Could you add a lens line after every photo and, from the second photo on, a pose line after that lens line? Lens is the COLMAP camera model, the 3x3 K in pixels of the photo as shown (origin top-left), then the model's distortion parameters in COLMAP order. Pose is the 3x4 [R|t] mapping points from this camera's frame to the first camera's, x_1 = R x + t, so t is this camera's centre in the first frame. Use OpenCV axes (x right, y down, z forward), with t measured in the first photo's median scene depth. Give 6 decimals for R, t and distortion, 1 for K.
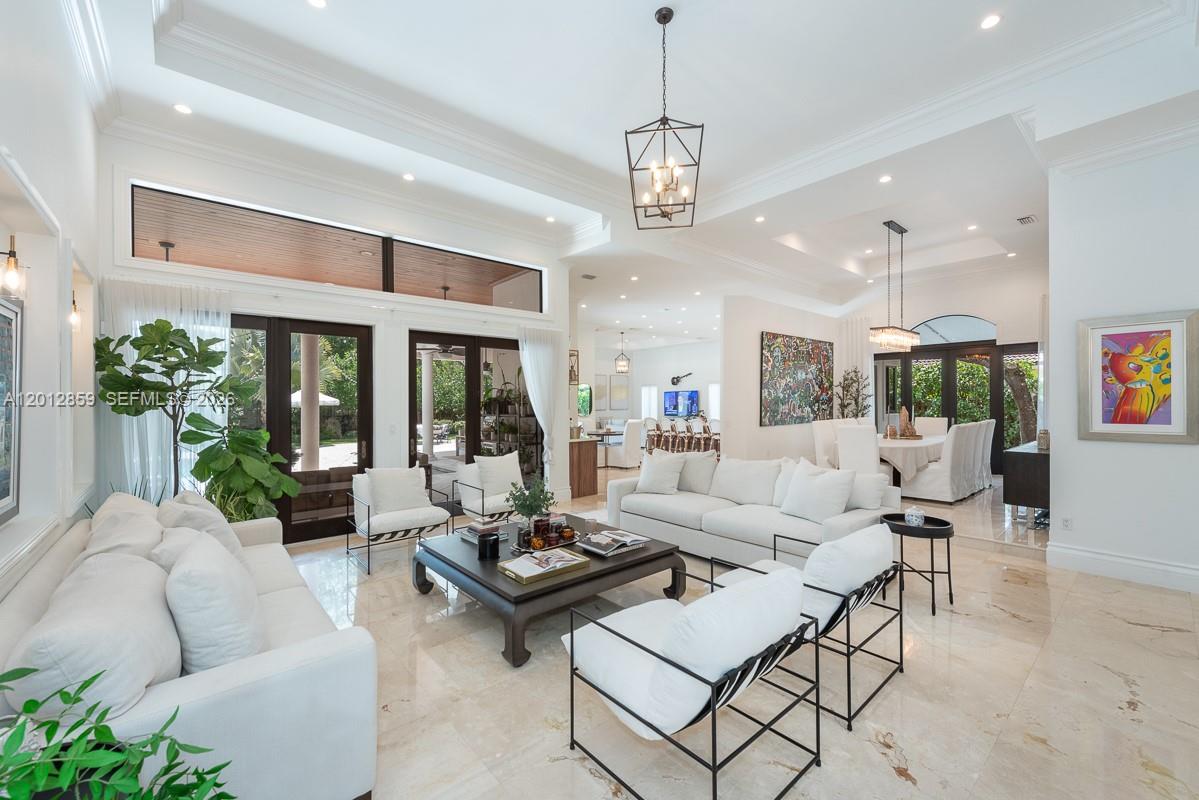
lens RADIAL K [[477.2, 0, 600.6], [0, 477.2, 402.1], [0, 0, 1]] dist [0.010649, -0.000882]
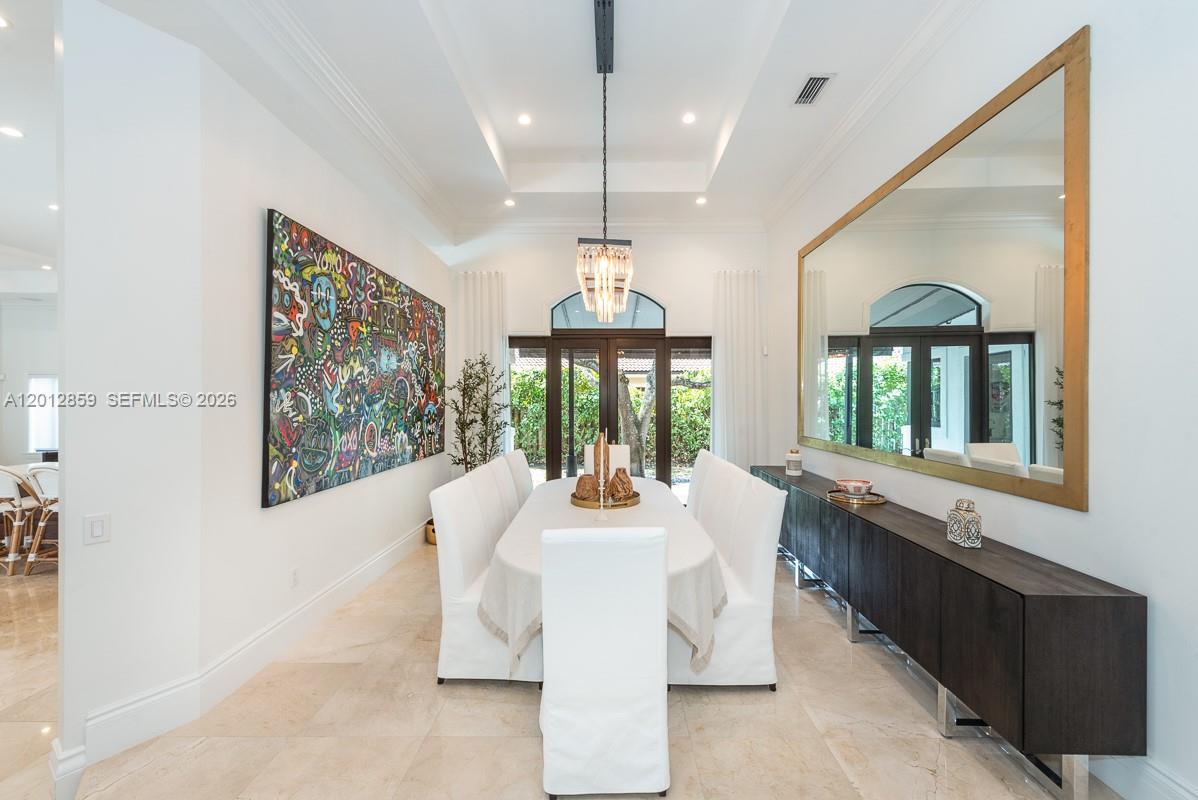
lens RADIAL K [[476.8, 0, 603.4], [0, 476.8, 405.6], [0, 0, 1]] dist [0.010649, -0.000882]
pose [[0.665029, 0.000376, 0.746817, 0.318613], [-0.002888, 0.999994, 0.002068, -0.023727], [-0.746812, -0.003532, 0.665026, 0.800556]]
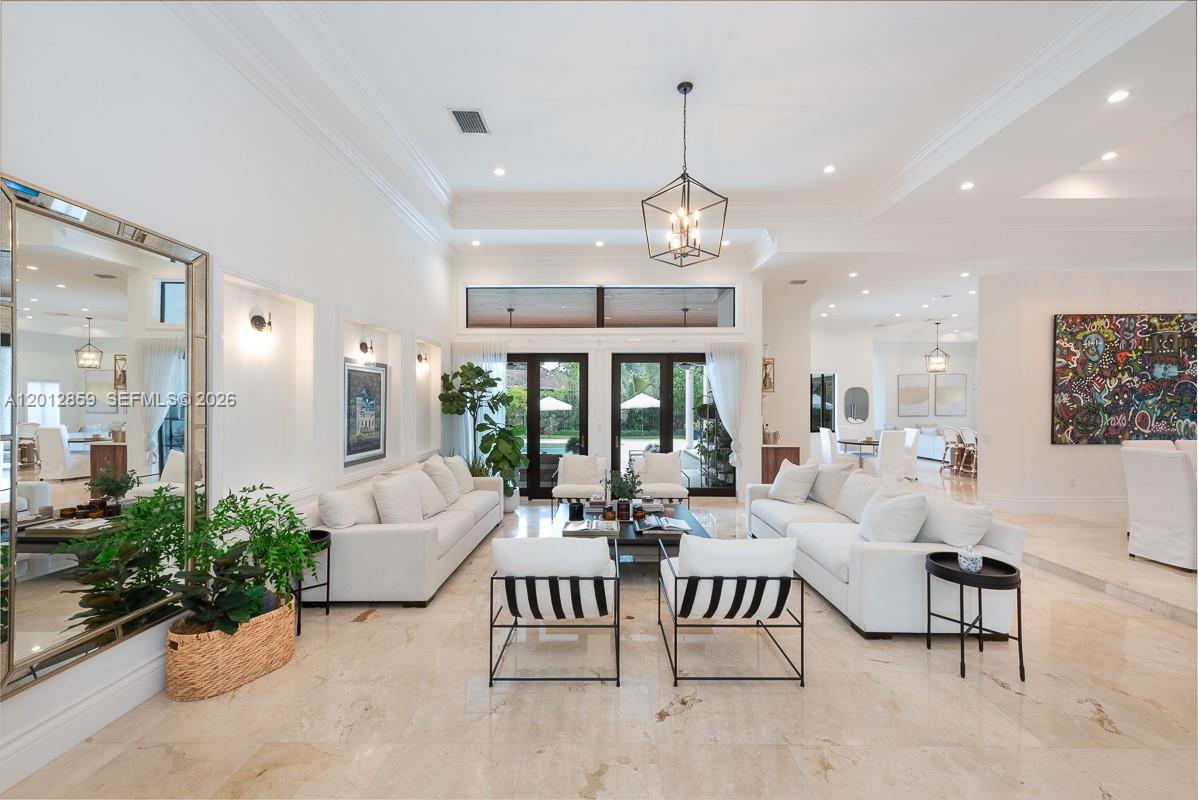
lens RADIAL K [[476.8, 0, 606.4], [0, 476.8, 403.1], [0, 0, 1]] dist [0.010649, -0.000882]
pose [[0.756891, 0.003719, -0.653531, 0.386565], [-0.004416, 0.999990, 0.000576, -0.012334], [0.653526, 0.002450, 0.756900, -0.012255]]
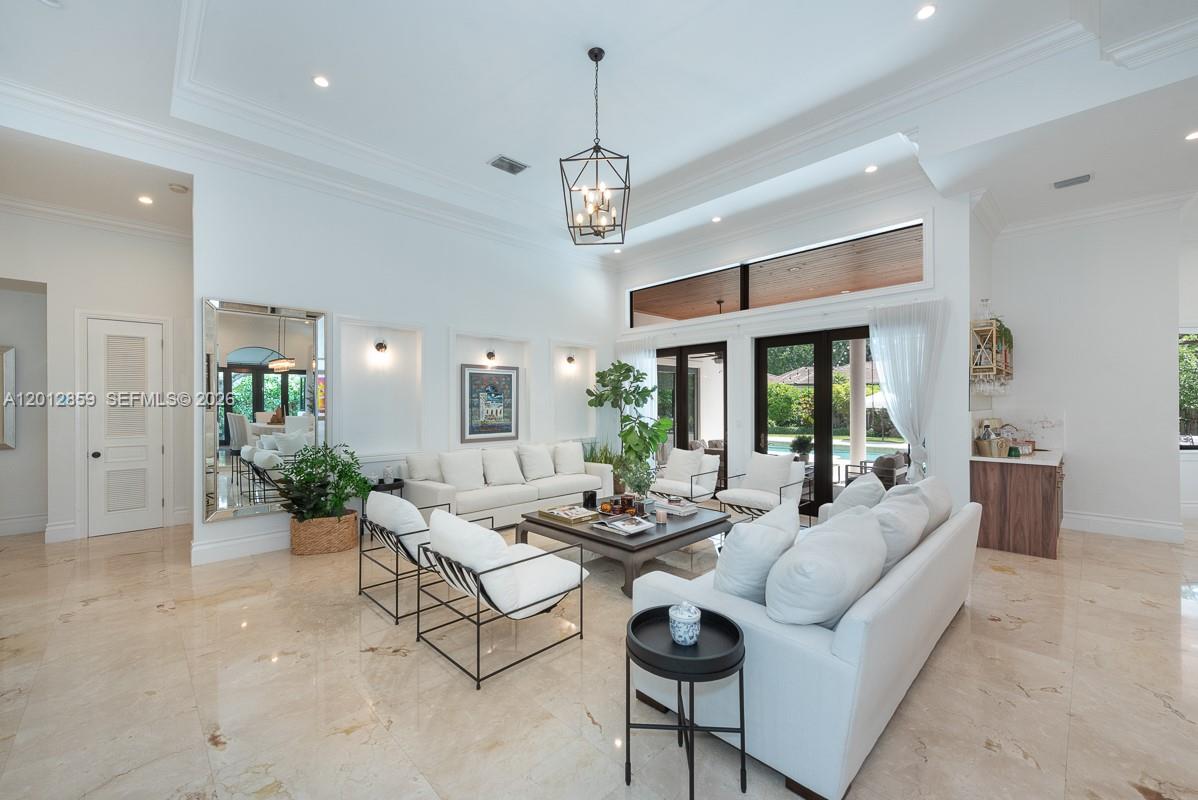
lens RADIAL K [[476.8, 0, 589.4], [0, 476.8, 401.6], [0, 0, 1]] dist [0.010649, -0.000882]
pose [[0.046263, 0.000563, -0.998929, 0.626064], [0.004147, 0.999991, 0.000756, -0.000597], [0.998921, -0.004178, 0.046260, 0.468816]]
